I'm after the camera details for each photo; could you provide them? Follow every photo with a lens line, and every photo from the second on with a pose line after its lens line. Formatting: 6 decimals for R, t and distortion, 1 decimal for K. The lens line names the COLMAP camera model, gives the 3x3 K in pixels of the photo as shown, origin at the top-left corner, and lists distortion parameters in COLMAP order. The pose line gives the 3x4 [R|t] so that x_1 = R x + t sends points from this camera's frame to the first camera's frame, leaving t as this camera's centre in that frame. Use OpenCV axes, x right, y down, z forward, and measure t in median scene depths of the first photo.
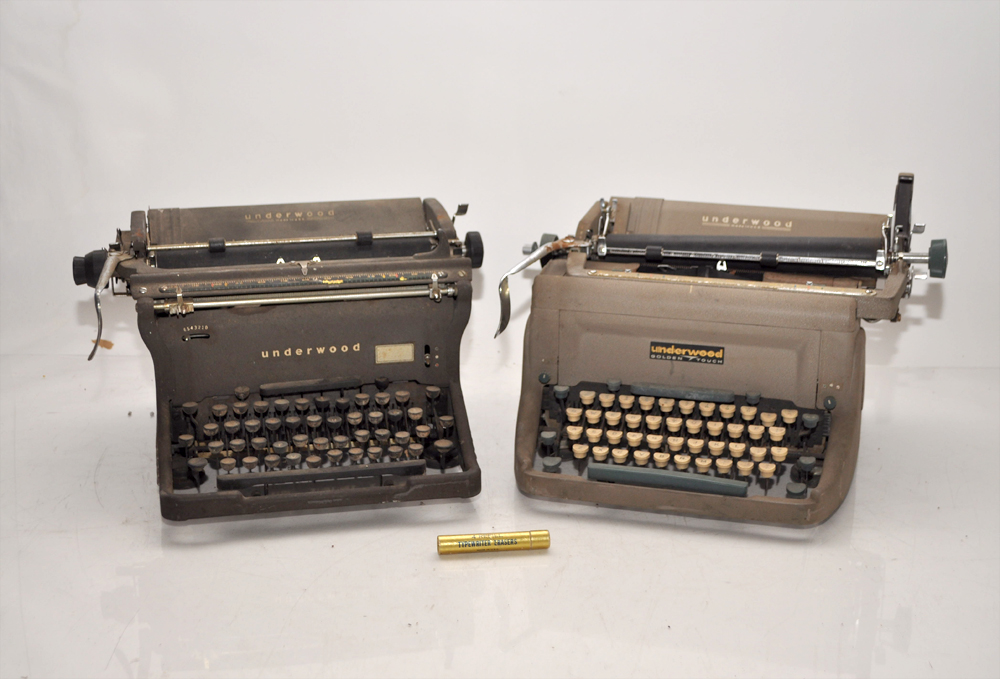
lens RADIAL K [[1414.4, 0, 500.0], [0, 1414.4, 339.5], [0, 0, 1]] dist [0.020496, 0.022459]
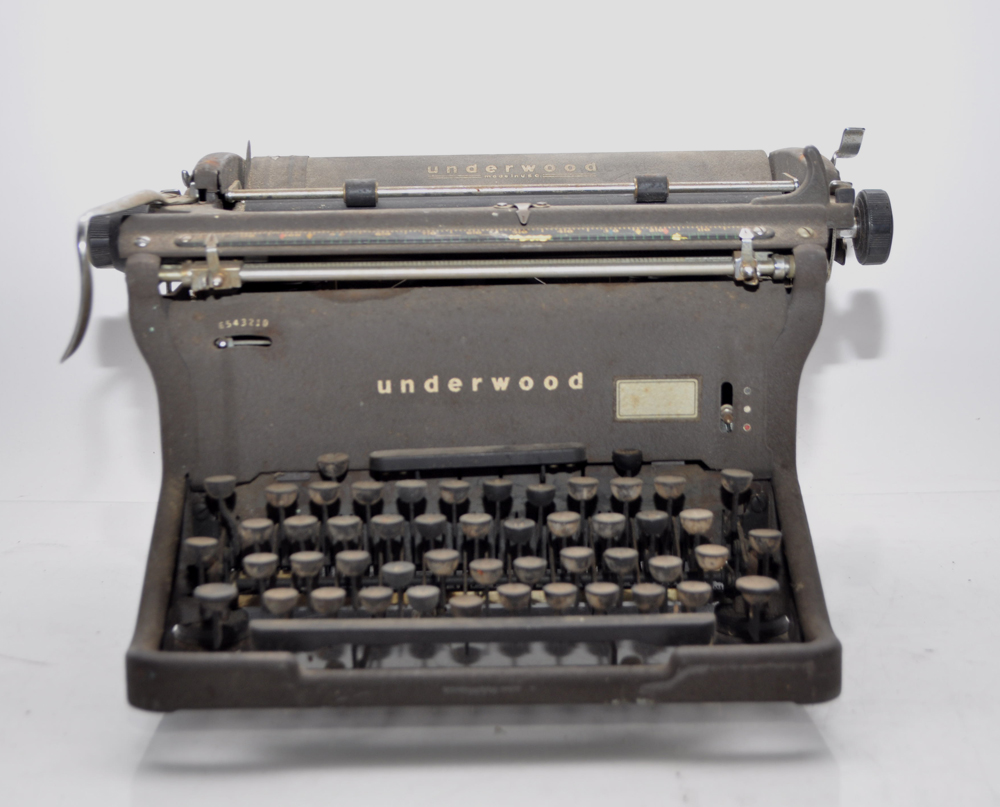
lens RADIAL K [[1743.4, 0, 500.0], [0, 1743.4, 403.5], [0, 0, 1]] dist [-0.025861, -0.098715]
pose [[0.981097, 0.017716, -0.192706, -0.014494], [-0.042522, 0.991199, -0.125362, 0.089363], [0.188789, 0.131186, 0.973216, 0.441498]]
